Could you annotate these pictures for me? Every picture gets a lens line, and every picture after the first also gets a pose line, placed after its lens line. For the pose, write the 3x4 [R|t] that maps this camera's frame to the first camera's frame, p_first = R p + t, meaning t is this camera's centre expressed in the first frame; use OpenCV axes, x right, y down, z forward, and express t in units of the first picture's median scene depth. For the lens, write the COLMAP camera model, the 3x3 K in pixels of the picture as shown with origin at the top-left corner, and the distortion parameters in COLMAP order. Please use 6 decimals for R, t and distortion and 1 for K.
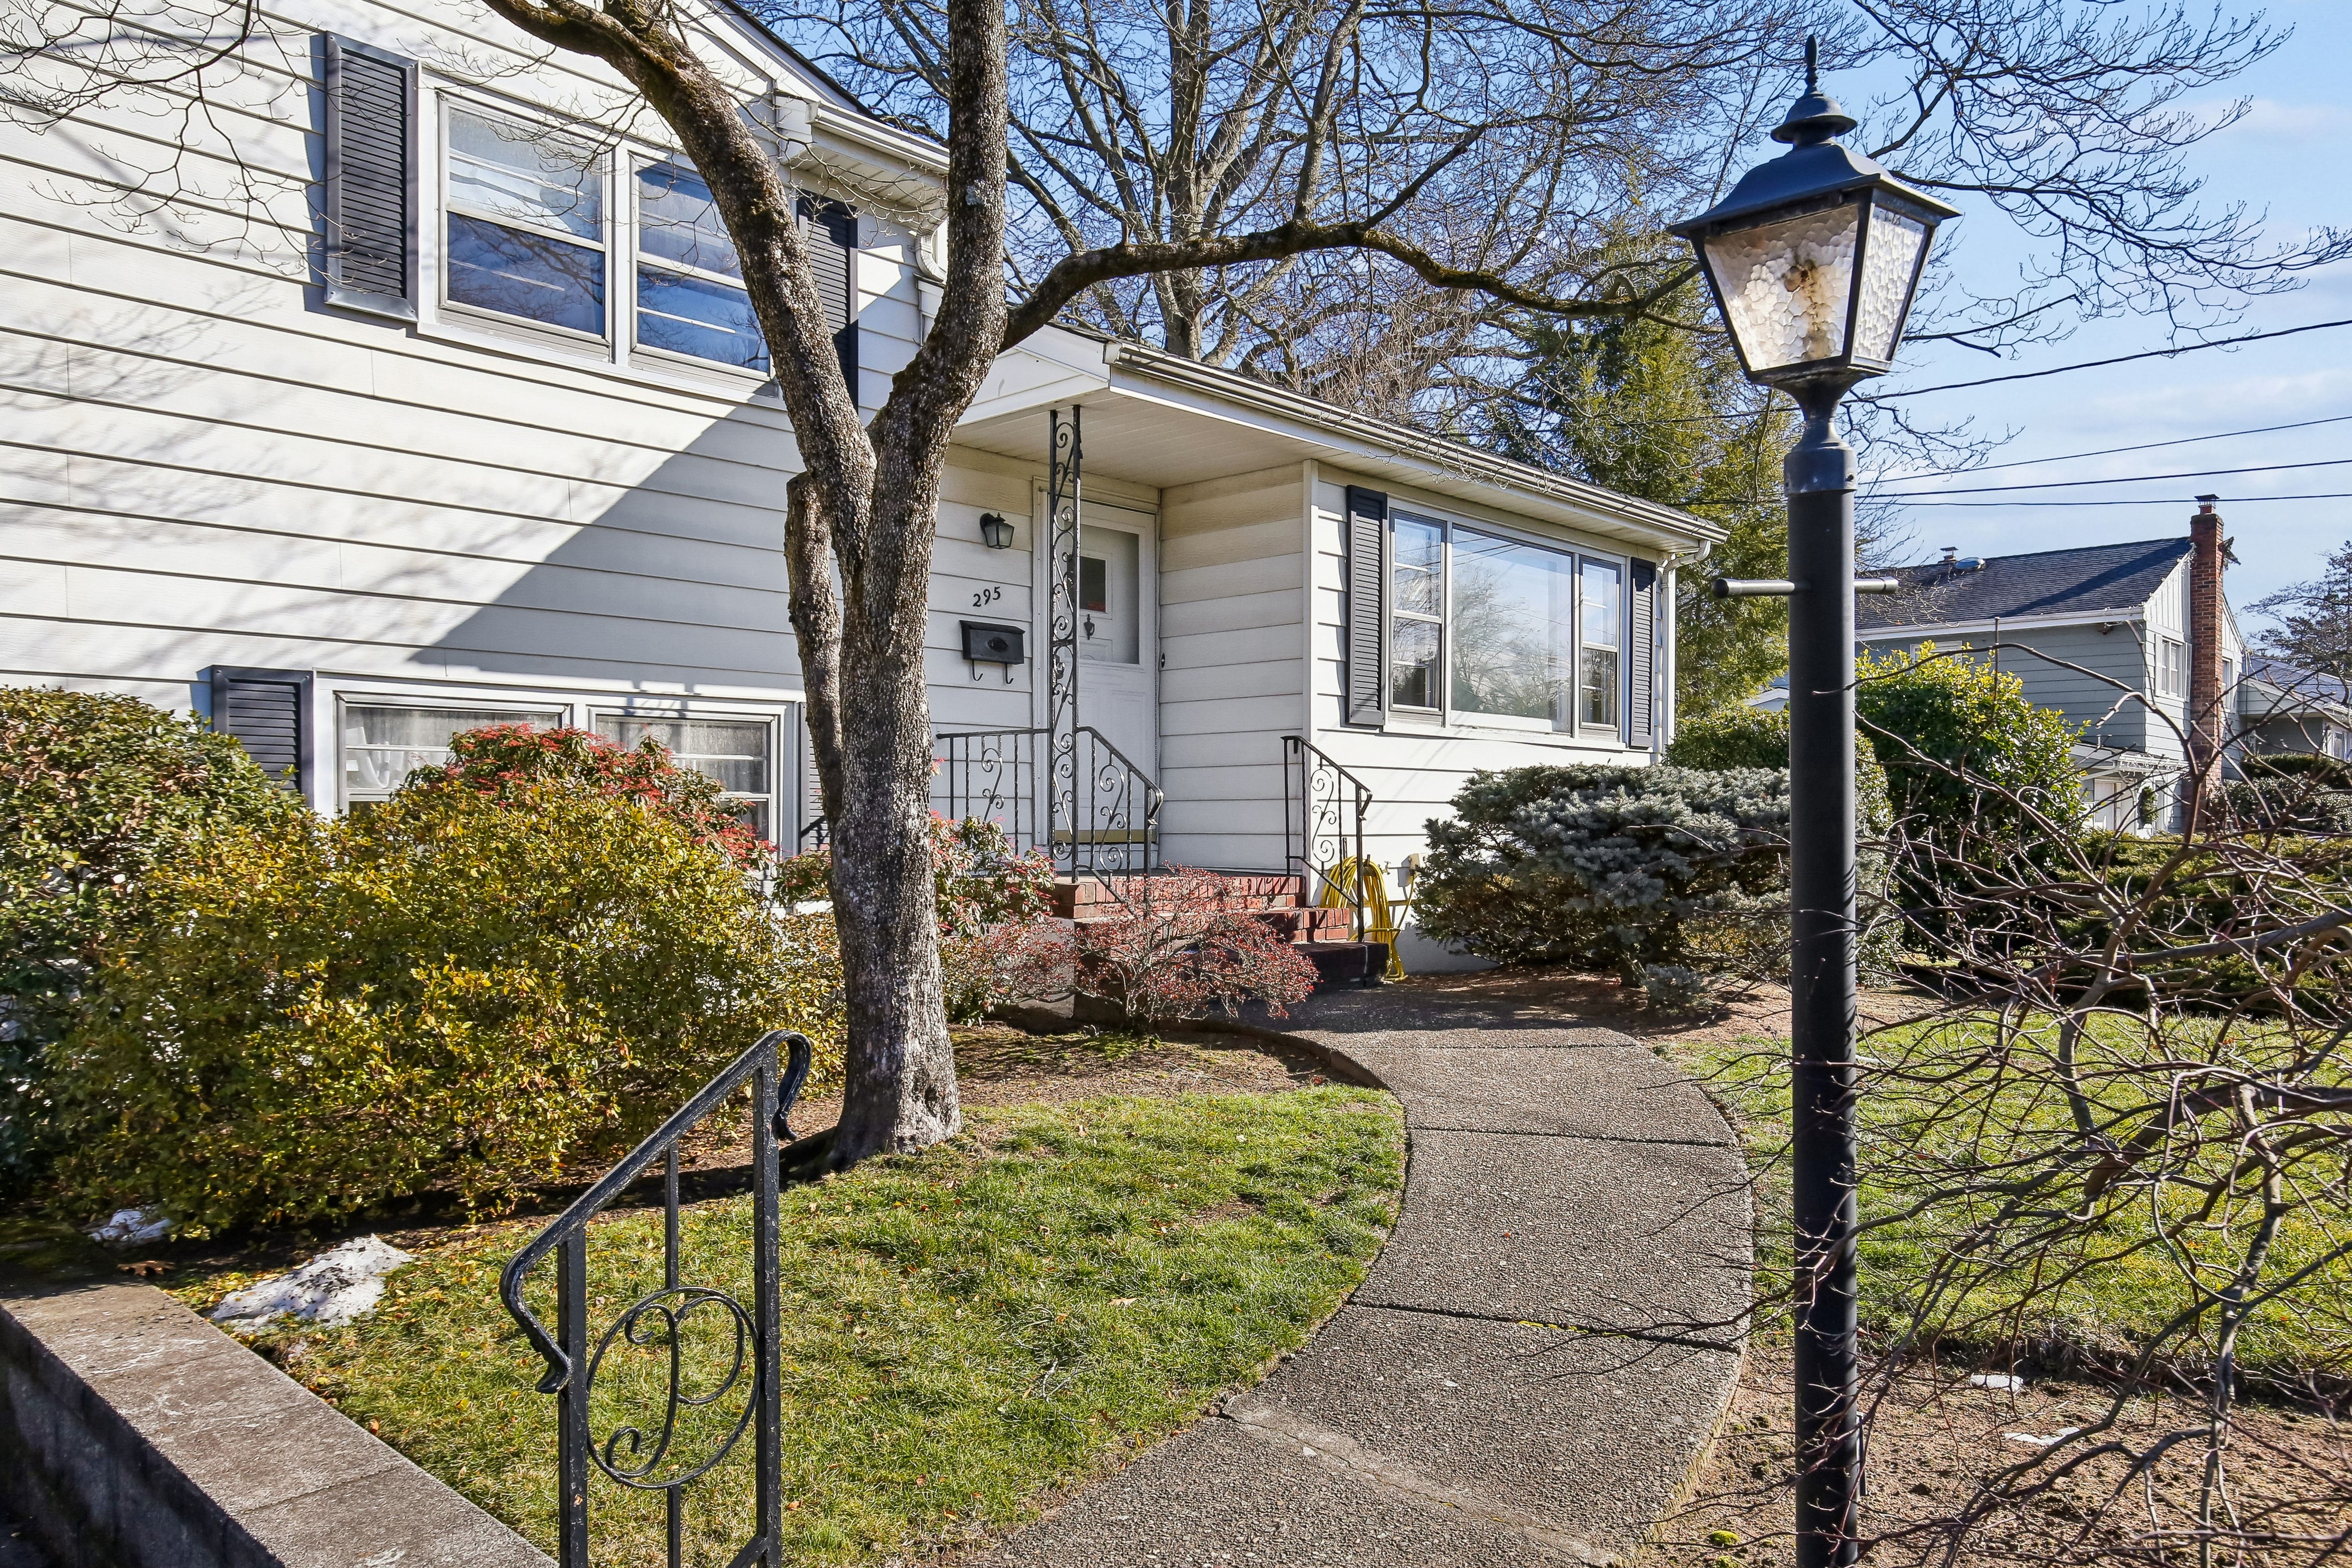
lens RADIAL K [[1551.0, 0, 1211.5], [0, 1551.0, 848.8], [0, 0, 1]] dist [-0.000975, -0.002415]
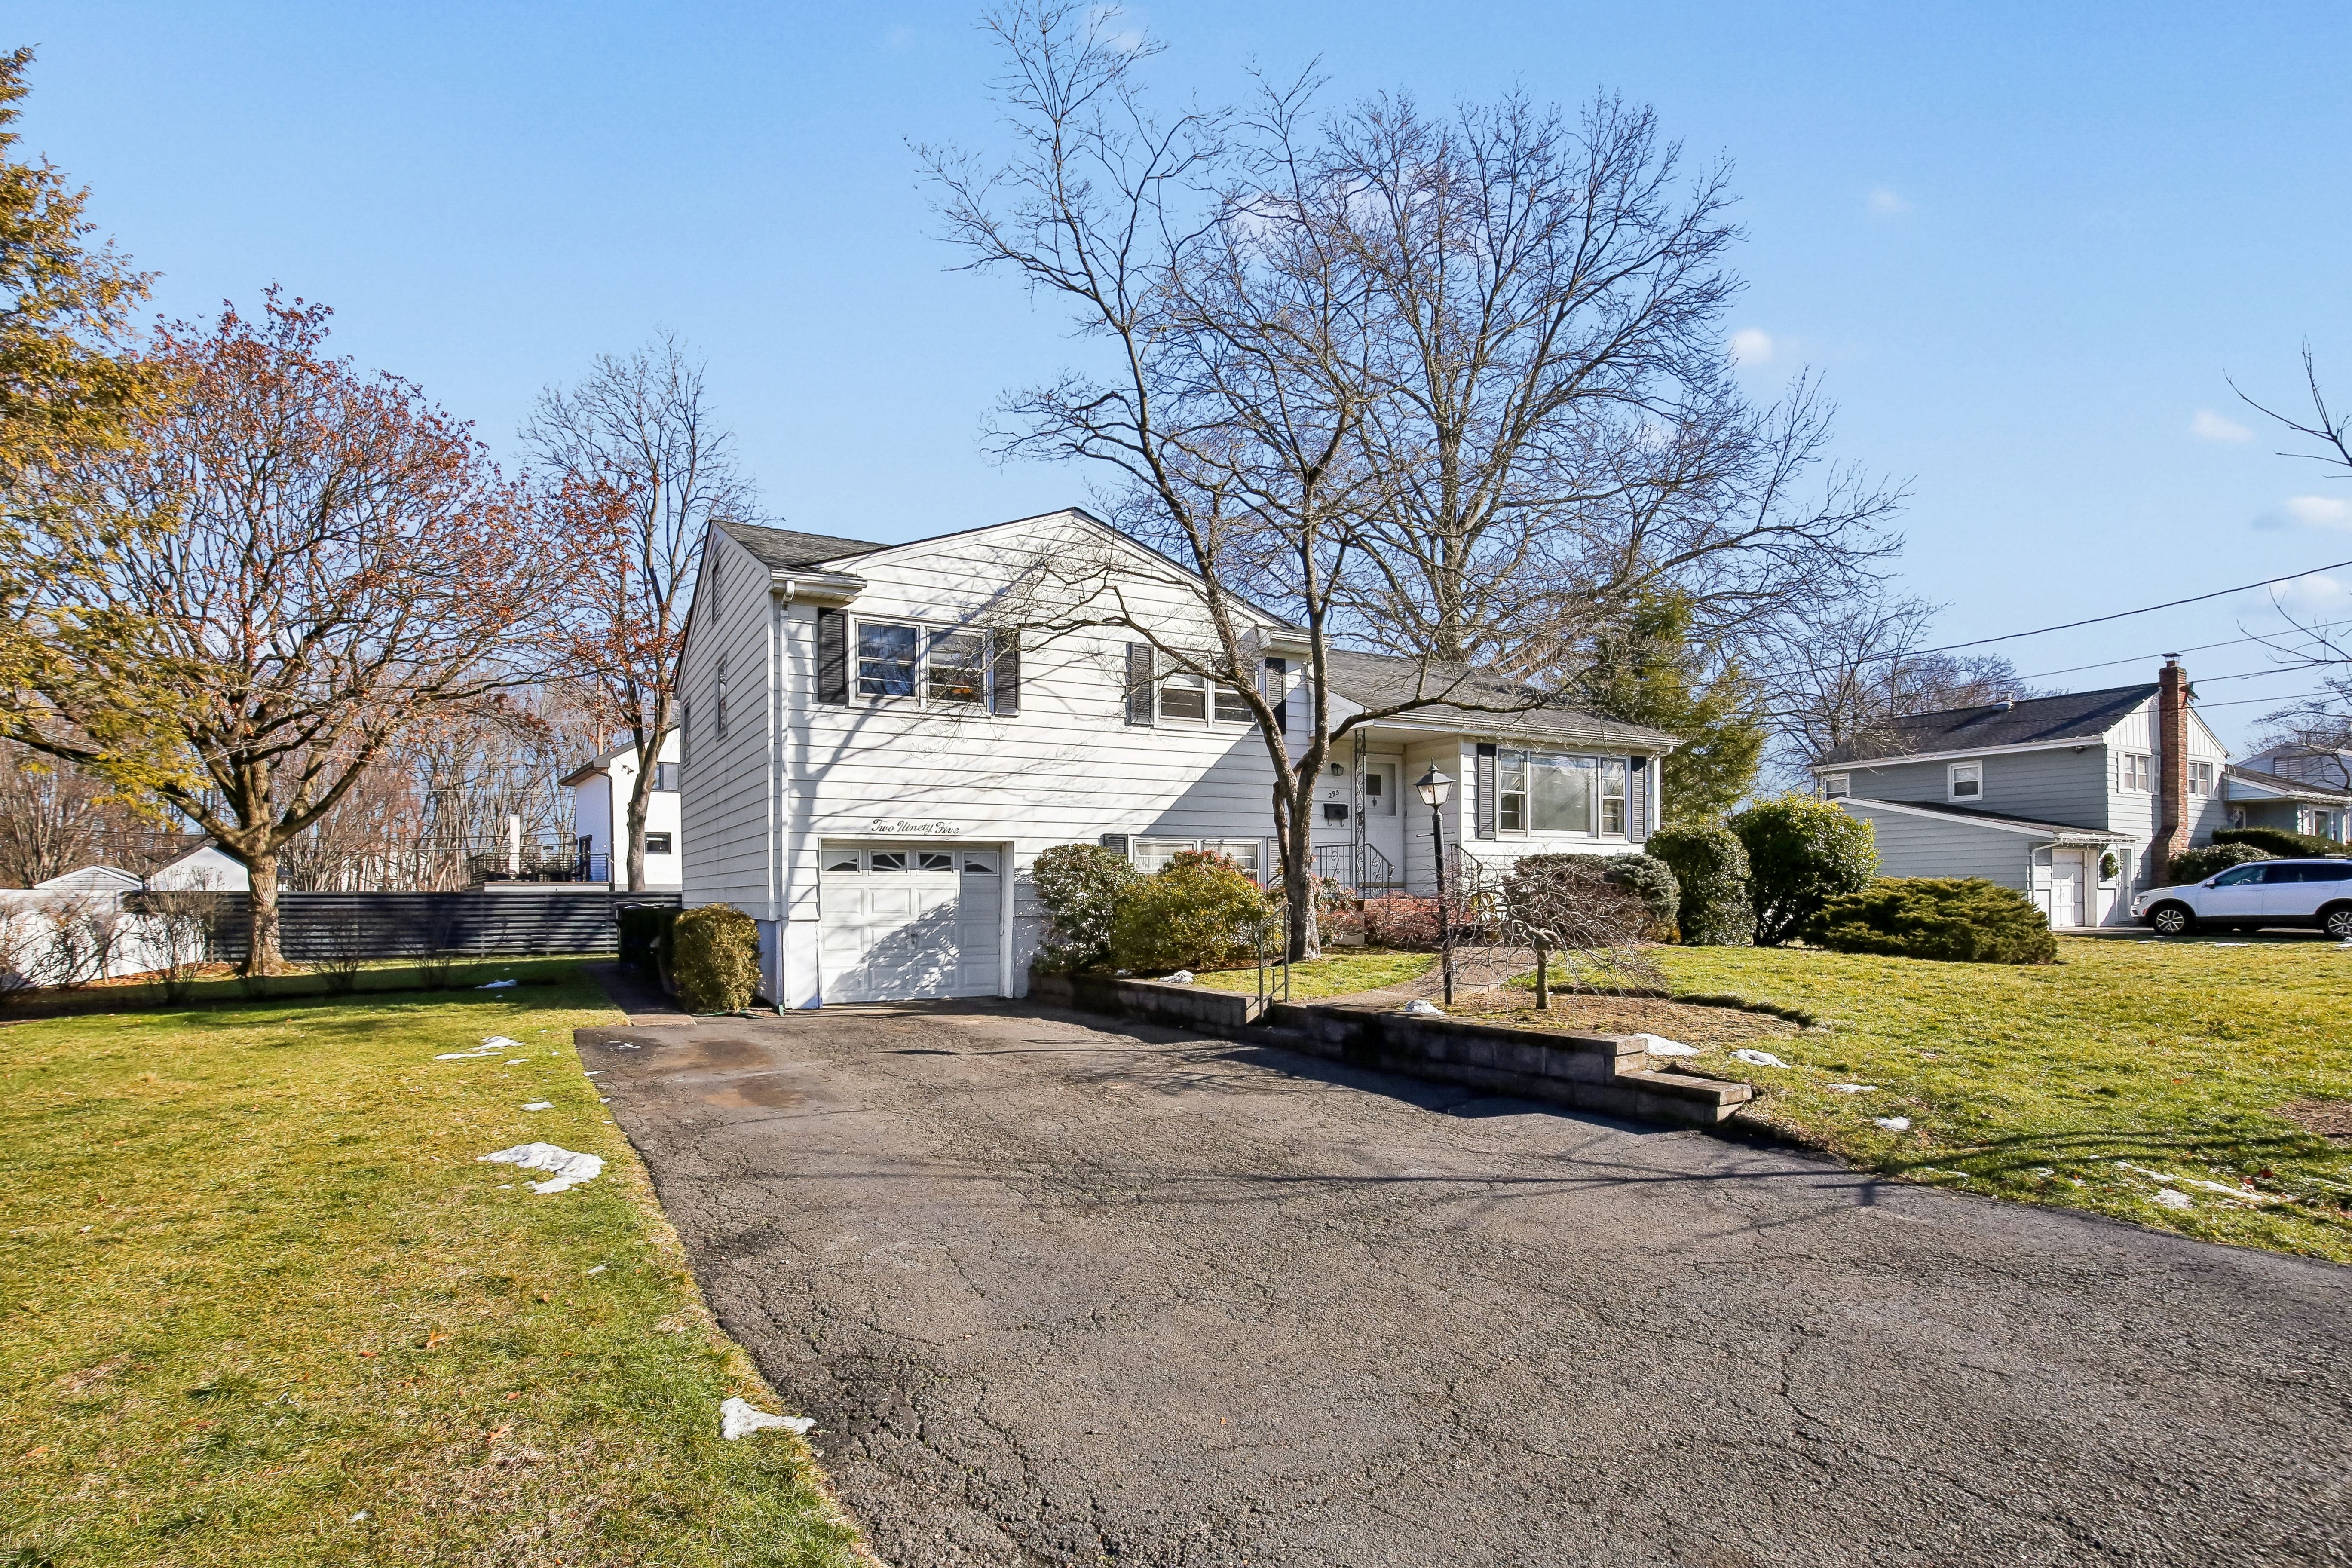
lens RADIAL K [[1119.2, 0, 1196.3], [0, 1119.2, 875.2], [0, 0, 1]] dist [-0.018509, -0.000332]
pose [[0.958999, -0.015097, -0.283005, 0.173508], [0.005489, 0.999382, -0.034710, 0.041946], [0.283355, 0.031734, 0.958490, -0.917657]]
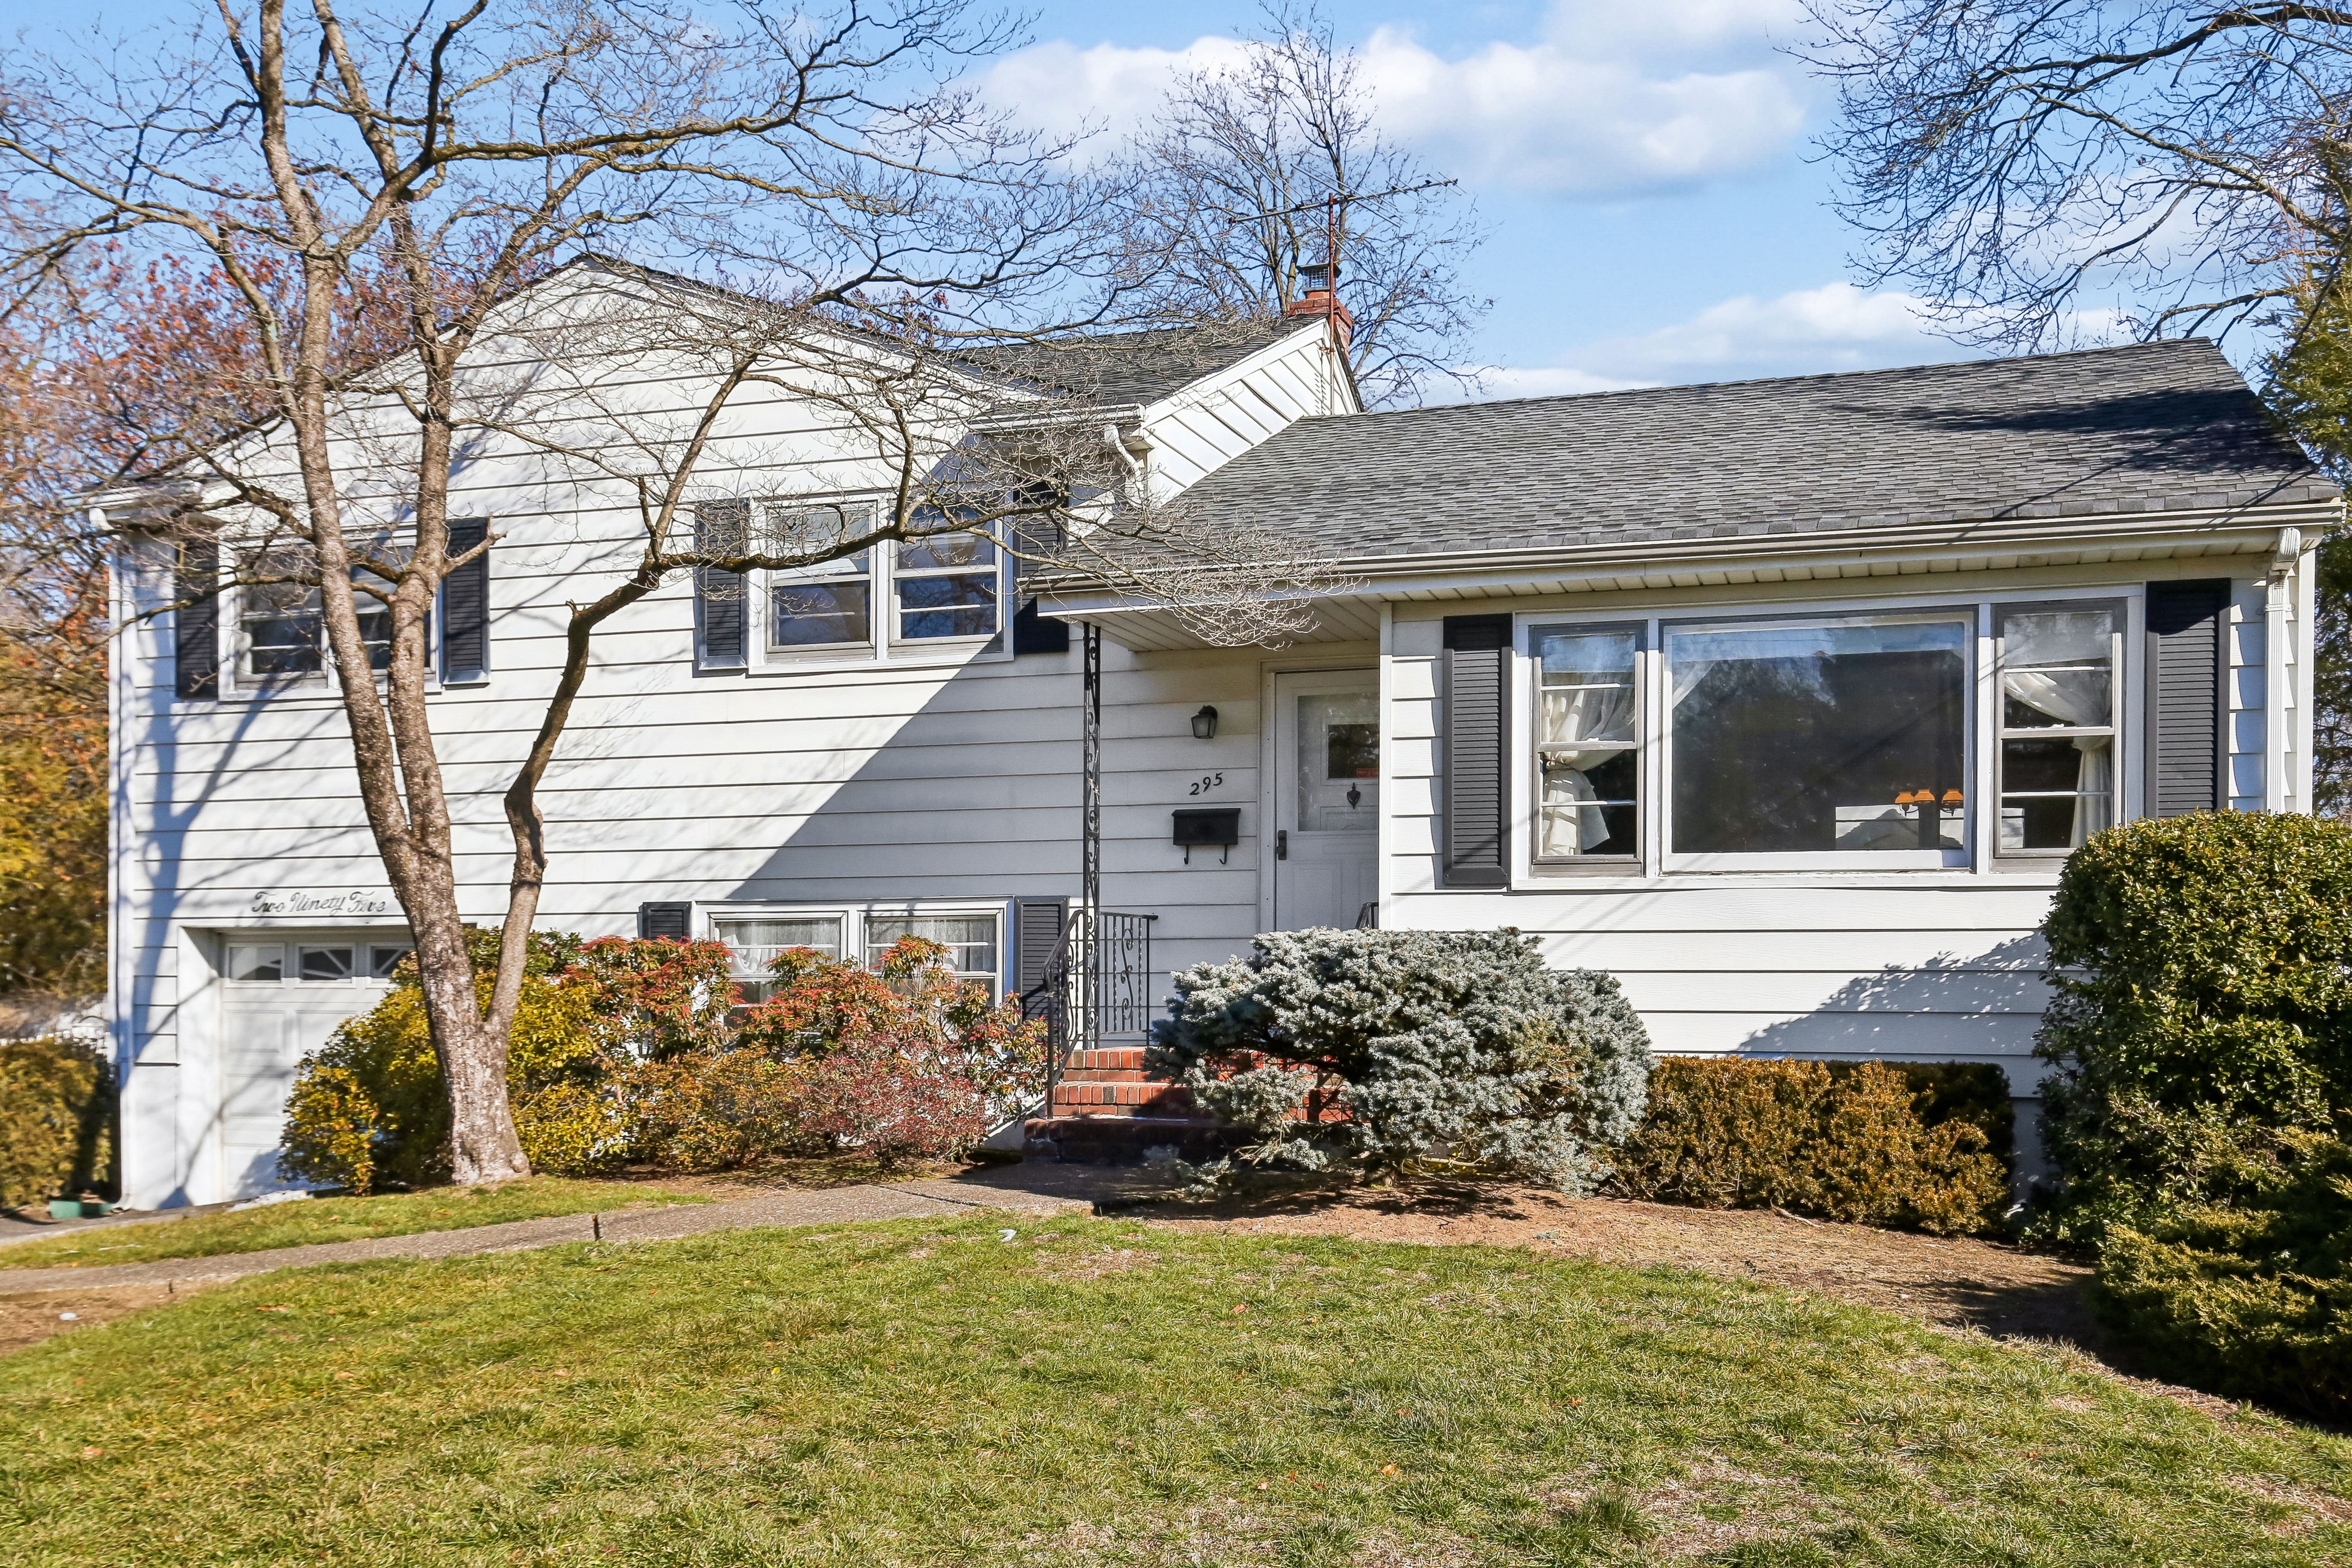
lens RADIAL K [[2231.1, 0, 1227.8], [0, 2231.1, 940.5], [0, 0, 1]] dist [0.021498, 0.019620]
pose [[0.442718, -0.023837, -0.896344, 1.272366], [-0.016683, 0.999255, -0.034814, -0.002794], [0.896506, 0.030367, 0.441990, 0.353697]]
